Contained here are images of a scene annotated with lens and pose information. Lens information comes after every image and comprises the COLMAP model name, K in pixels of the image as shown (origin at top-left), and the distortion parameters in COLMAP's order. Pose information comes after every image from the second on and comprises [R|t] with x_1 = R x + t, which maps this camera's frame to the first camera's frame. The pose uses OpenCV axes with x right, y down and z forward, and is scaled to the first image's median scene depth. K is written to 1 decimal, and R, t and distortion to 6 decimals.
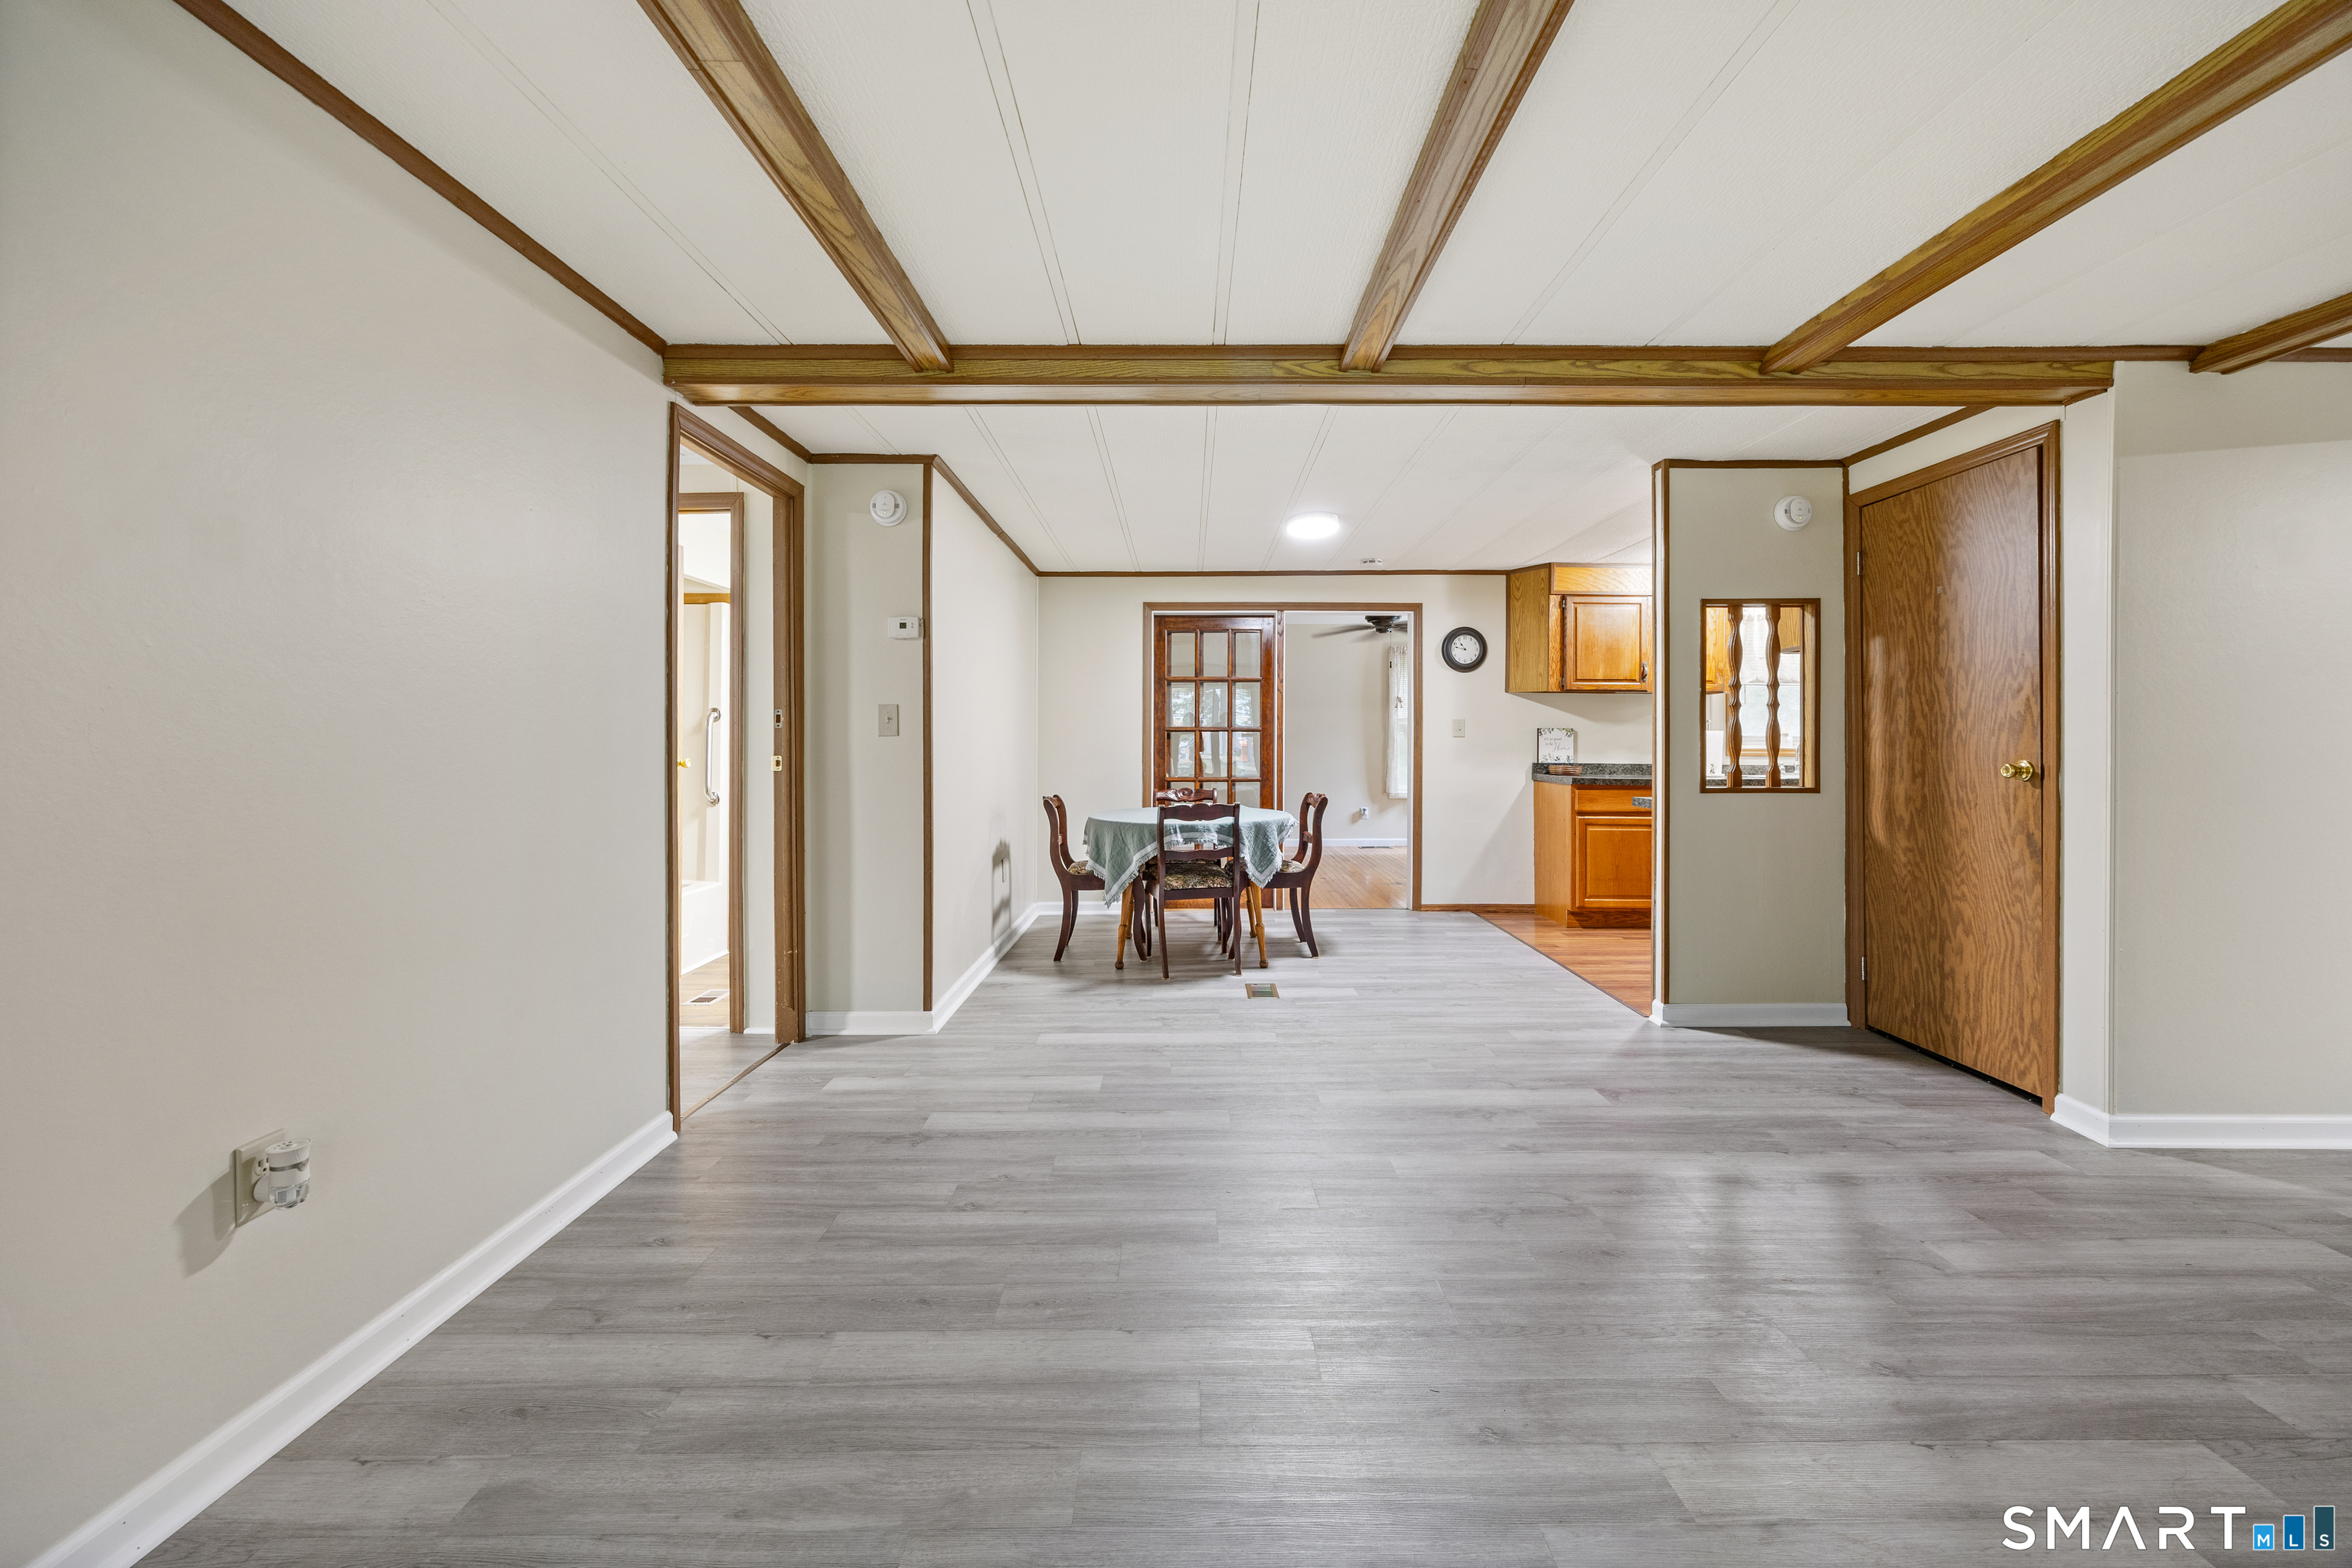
lens RADIAL K [[921.0, 0, 1193.6], [0, 921.0, 741.6], [0, 0, 1]] dist [-0.000994, 0.000707]
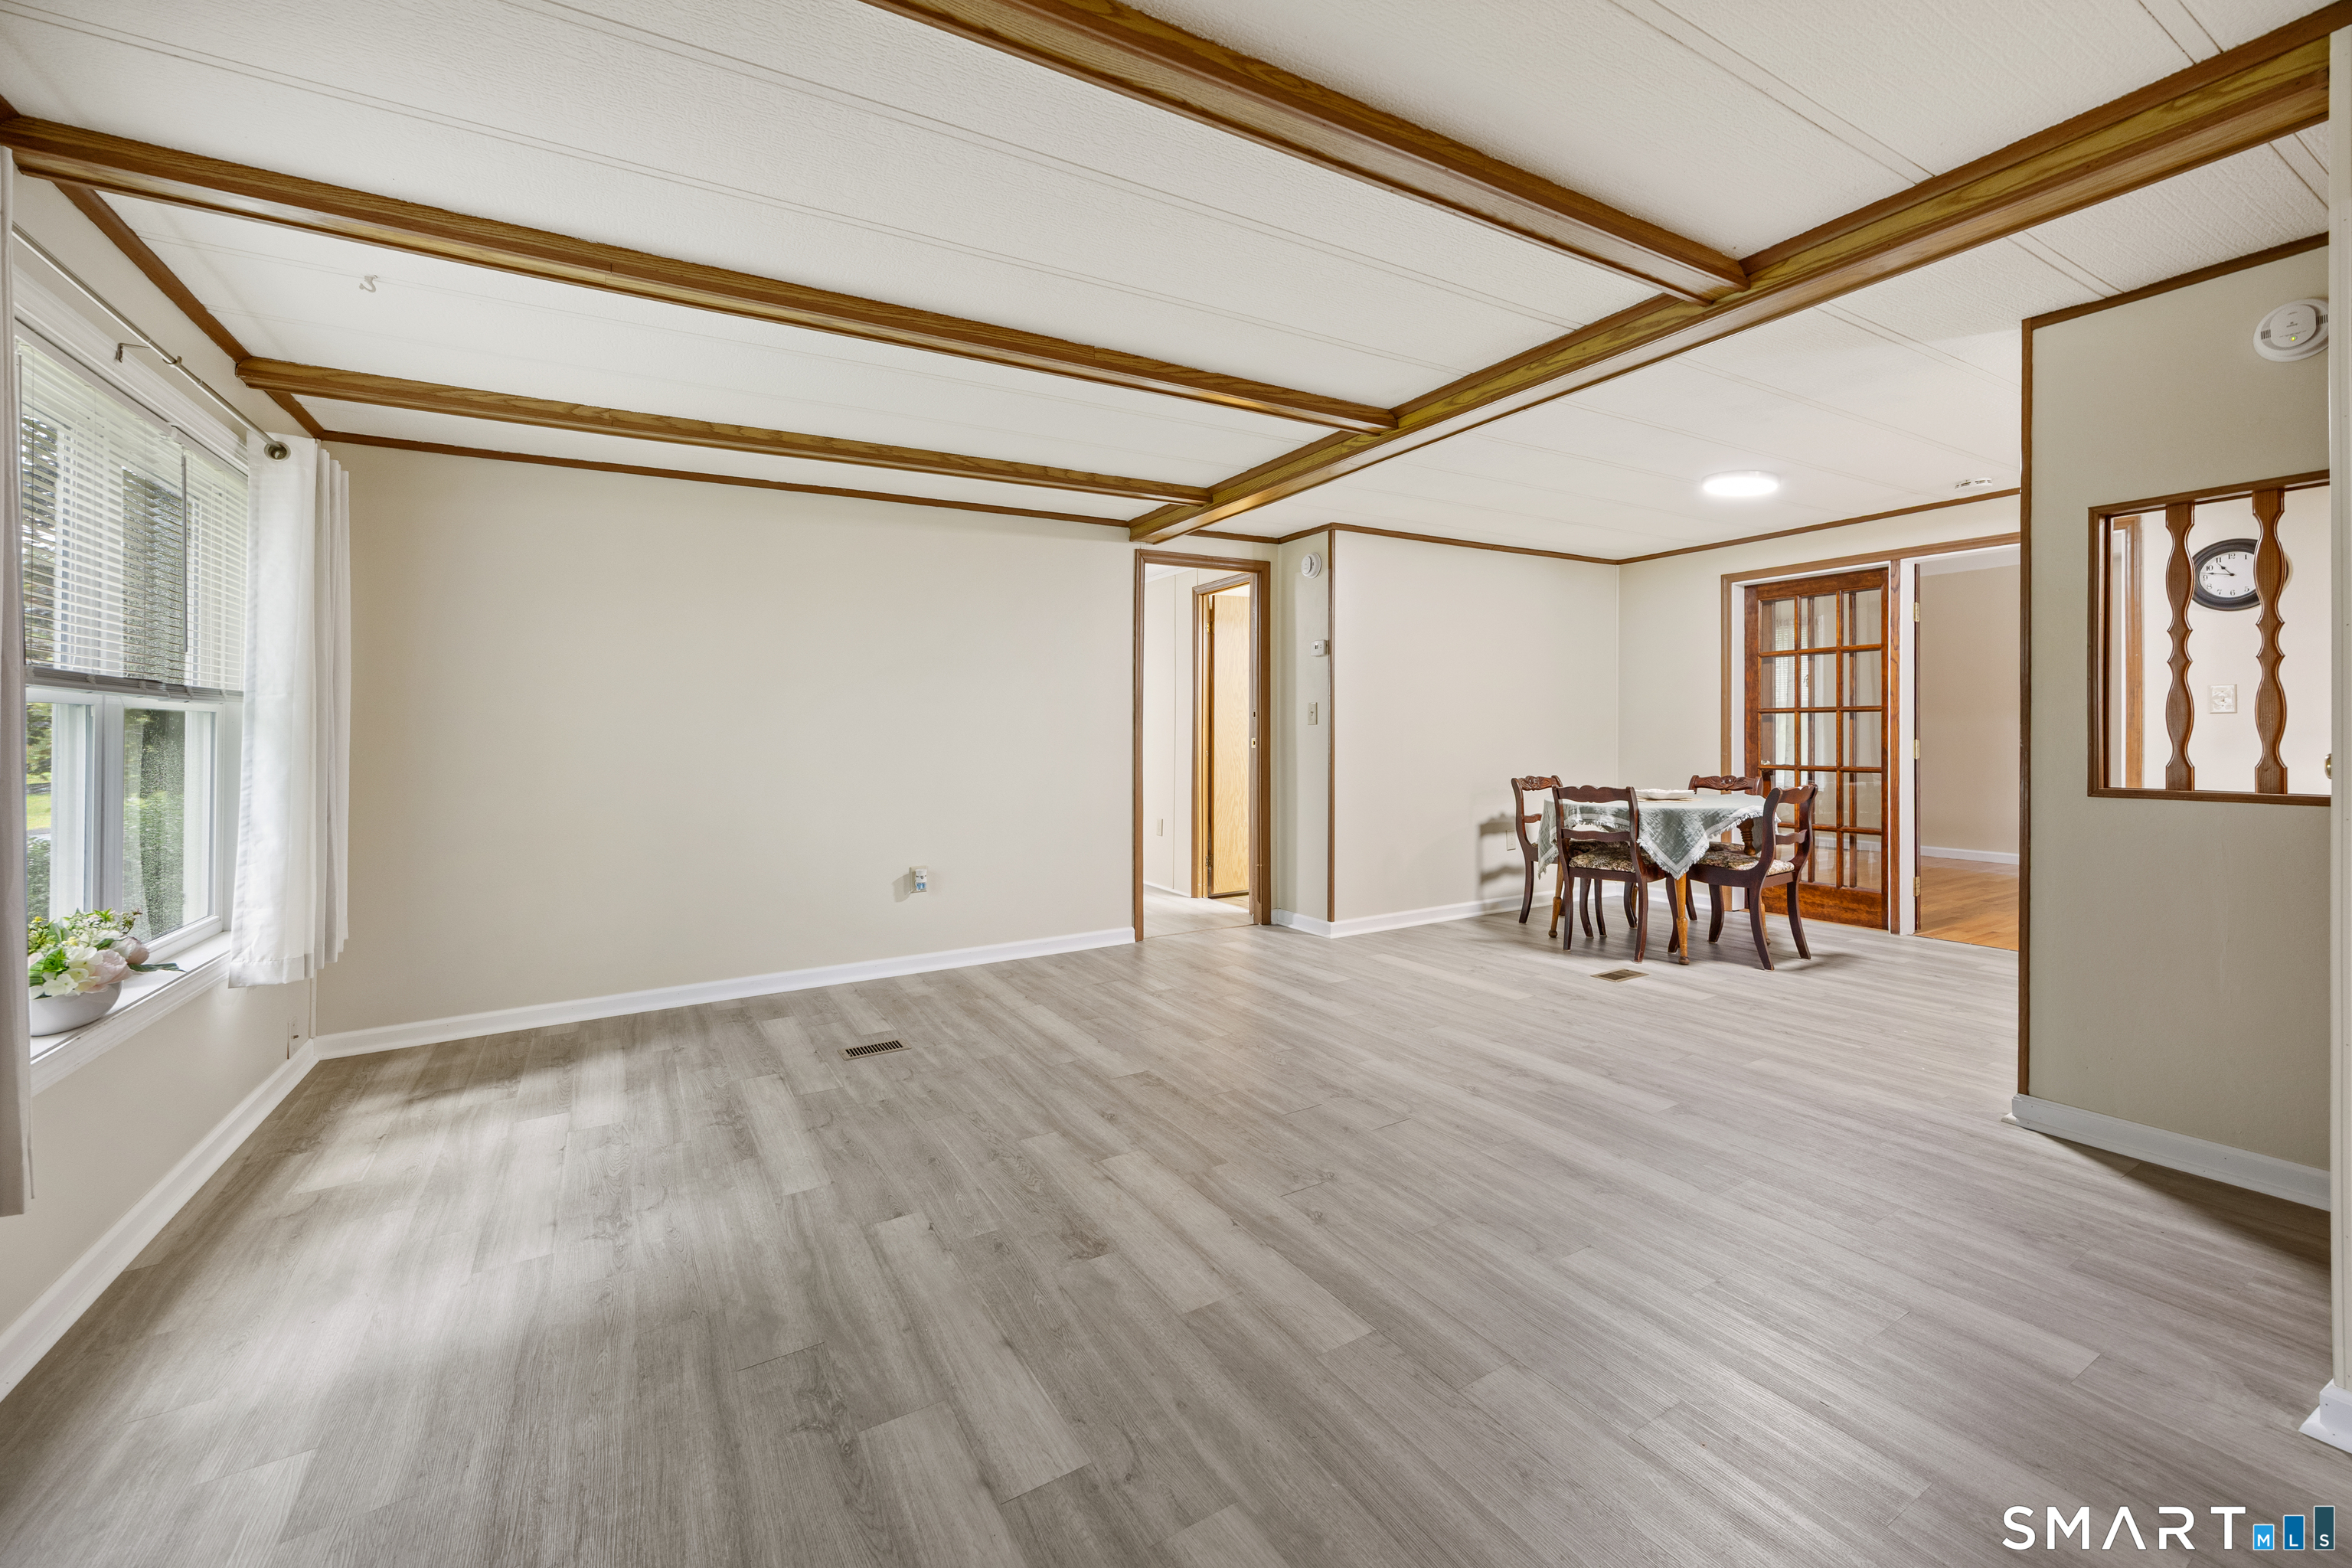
lens RADIAL K [[954.0, 0, 1176.7], [0, 954.0, 716.4], [0, 0, 1]] dist [-0.005627, 0.000133]
pose [[0.497587, -0.018305, -0.867221, 0.826081], [0.009914, 0.999832, -0.015416, 0.001299], [0.867357, -0.000927, 0.497685, 0.077183]]
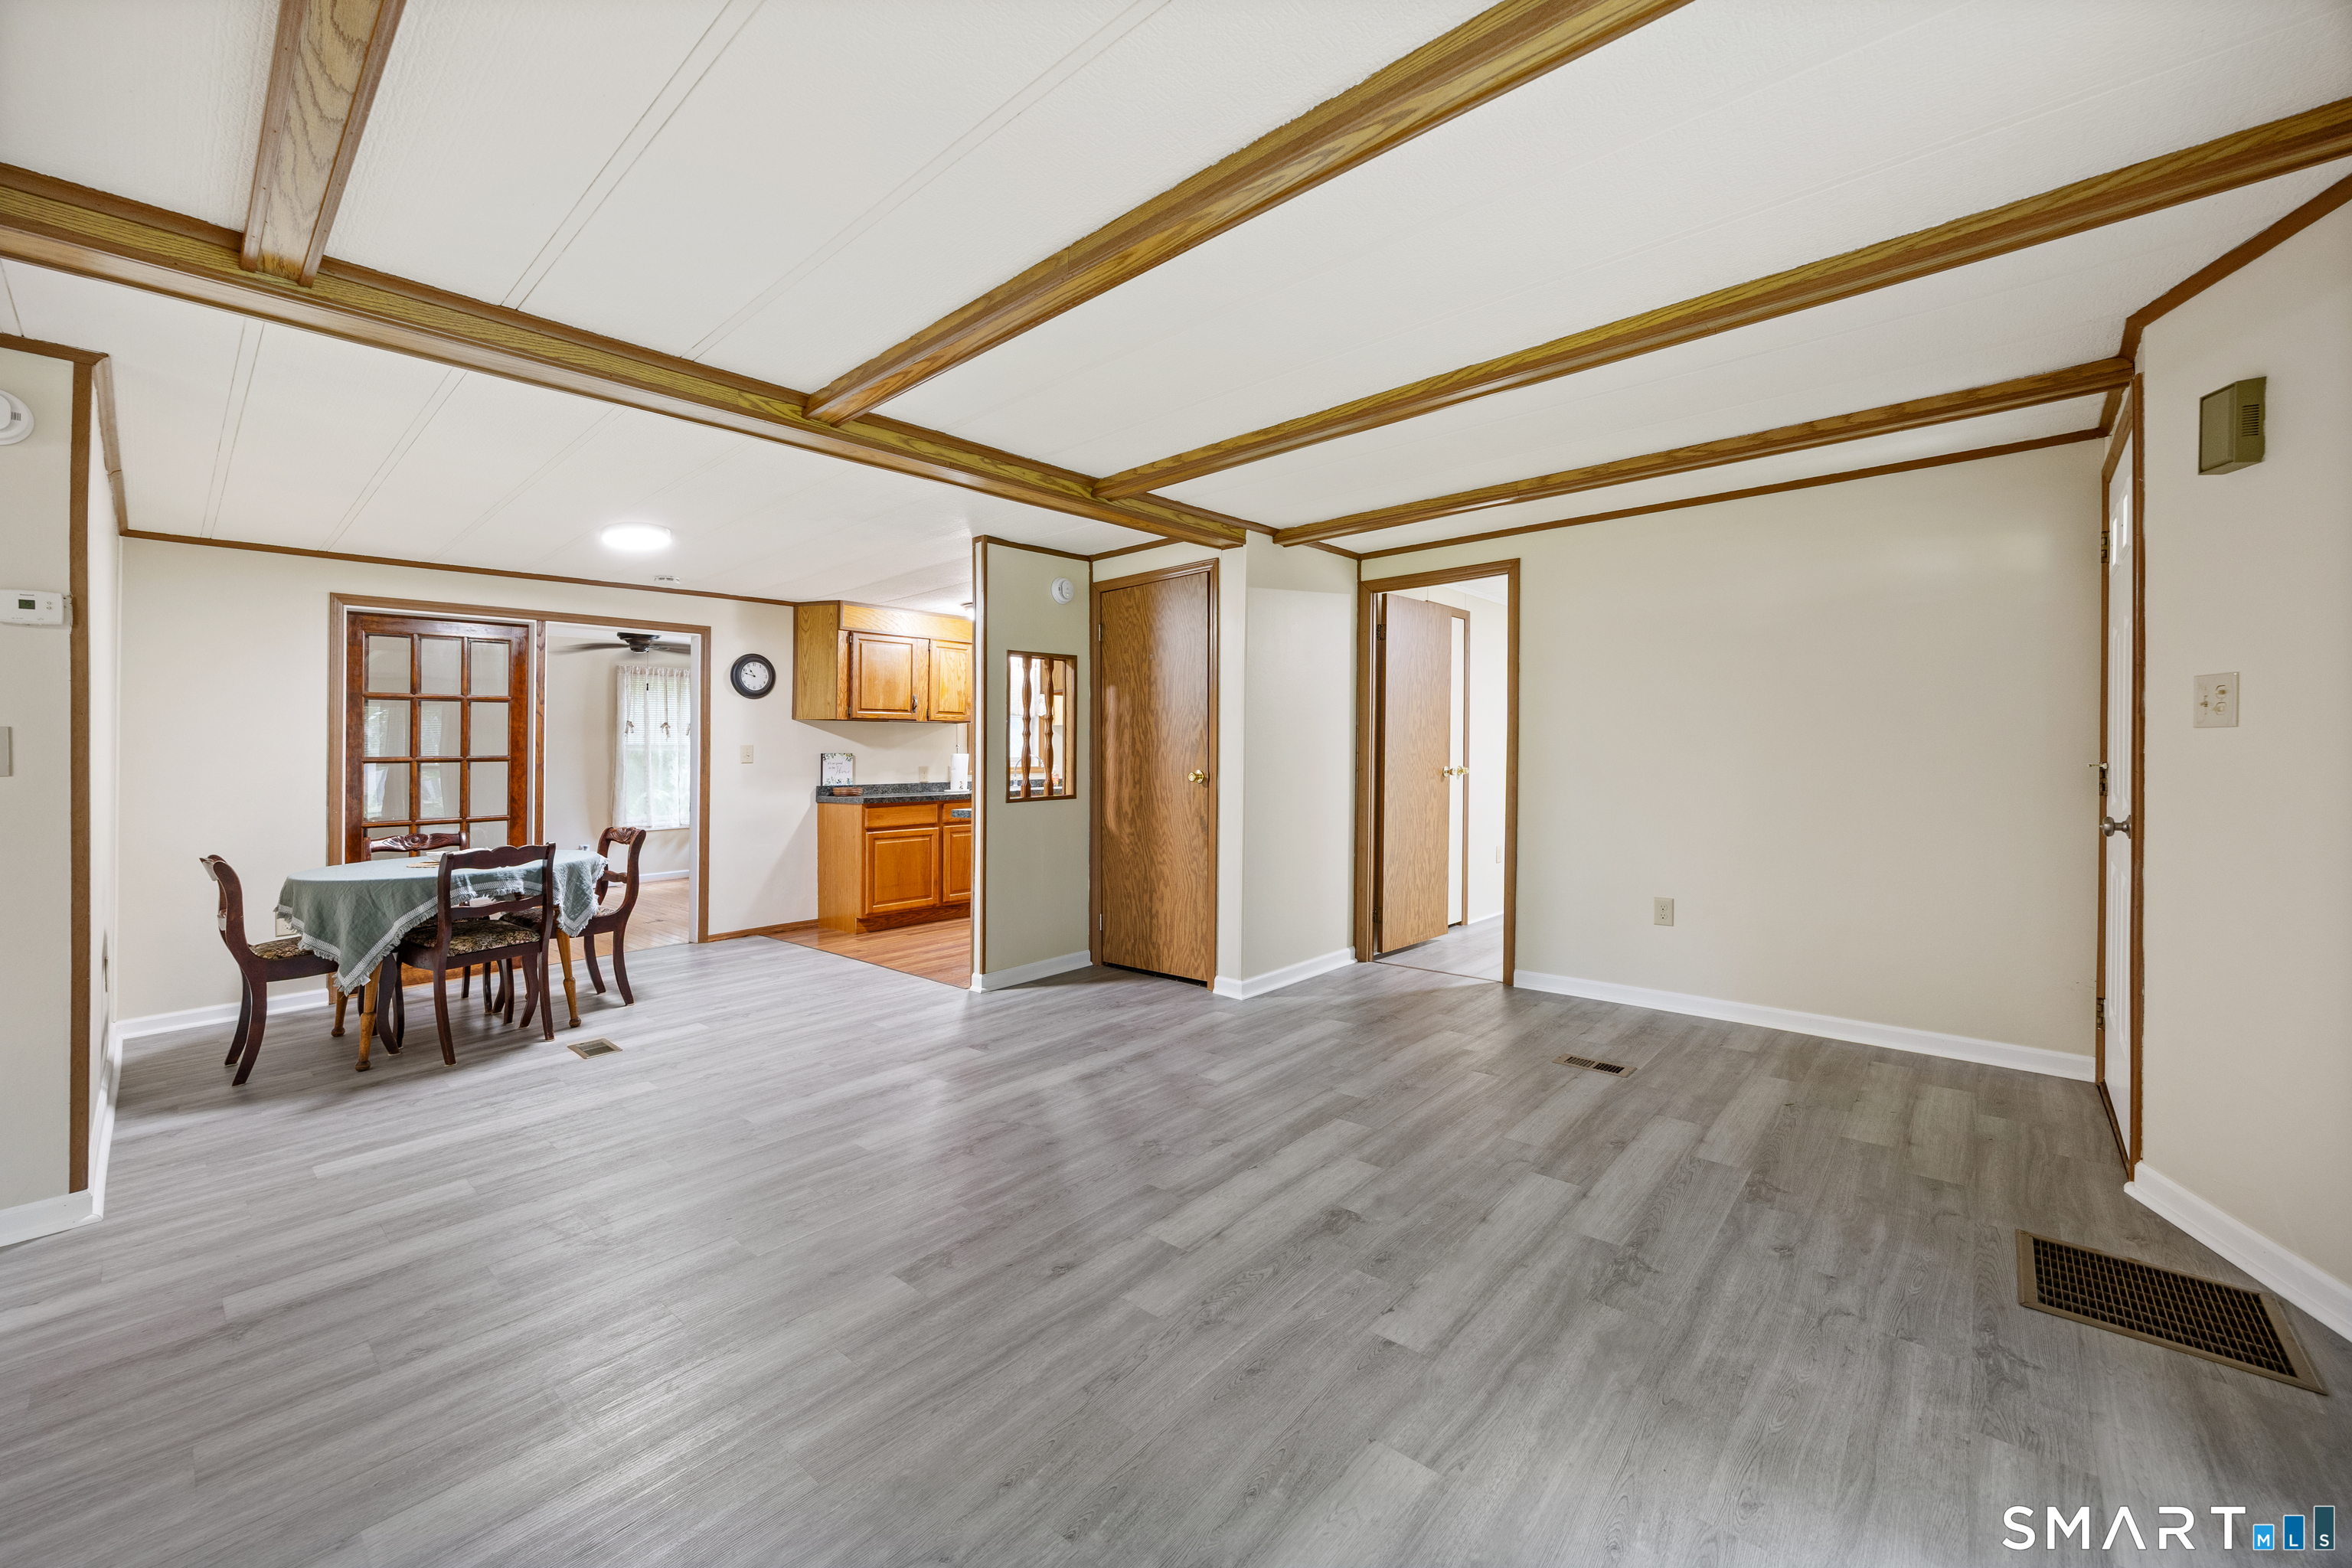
lens RADIAL K [[900.2, 0, 1170.1], [0, 900.2, 789.0], [0, 0, 1]] dist [-0.003759, 0.000223]
pose [[0.680073, -0.040013, 0.732052, -0.205604], [0.021423, 0.999168, 0.034711, -0.001497], [-0.732832, -0.007923, 0.680364, -0.009438]]
